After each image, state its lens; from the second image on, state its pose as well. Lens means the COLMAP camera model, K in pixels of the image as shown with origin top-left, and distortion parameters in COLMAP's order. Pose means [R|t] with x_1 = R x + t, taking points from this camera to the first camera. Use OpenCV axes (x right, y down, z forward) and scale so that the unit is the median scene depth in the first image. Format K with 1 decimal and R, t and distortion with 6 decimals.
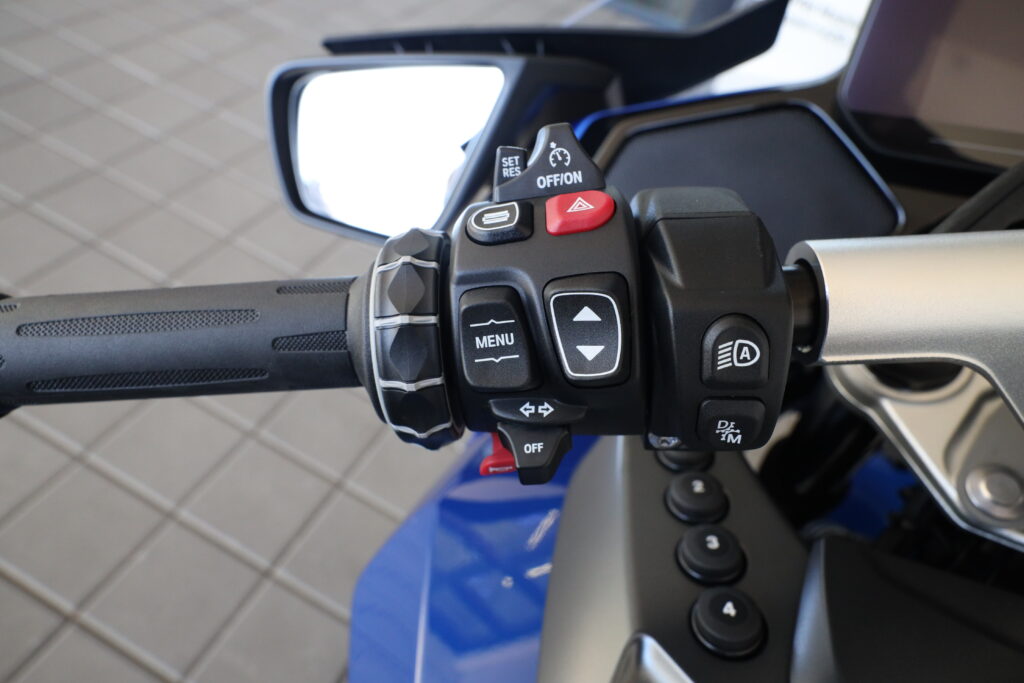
lens RADIAL K [[706.4, 0, 512.0], [0, 706.4, 341.5], [0, 0, 1]] dist [0.078989, 0.000756]
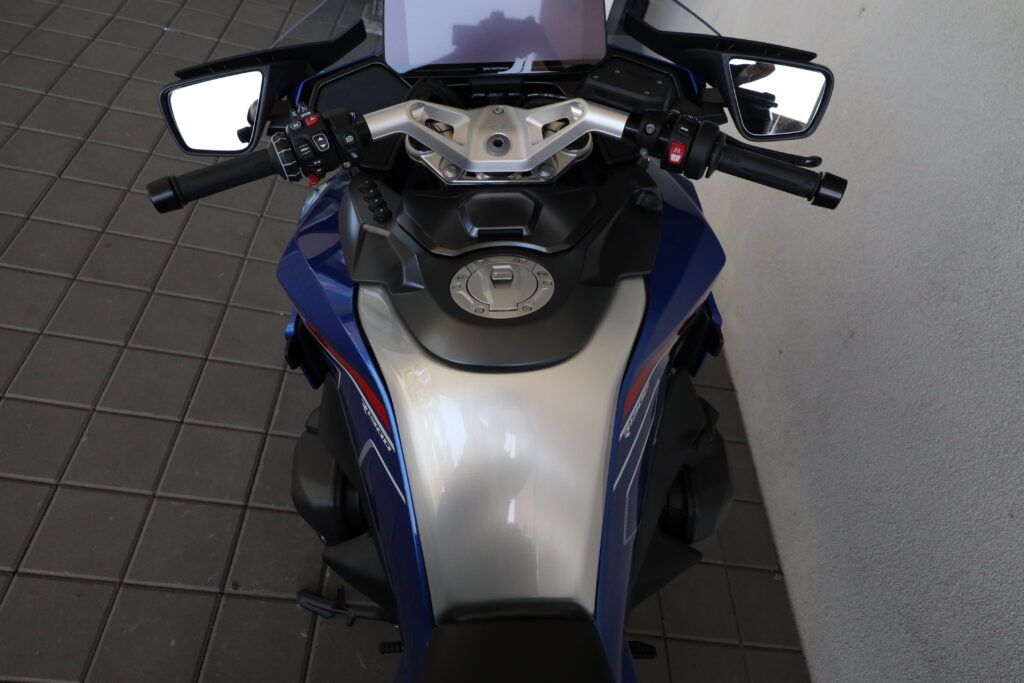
lens RADIAL K [[690.5, 0, 512.0], [0, 690.5, 341.5], [0, 0, 1]] dist [-0.002045, -0.000435]
pose [[0.907886, -0.324577, 0.265318, -0.417280], [0.281877, 0.941101, 0.186746, 0.760459], [-0.310304, -0.094757, 0.945903, -4.116495]]
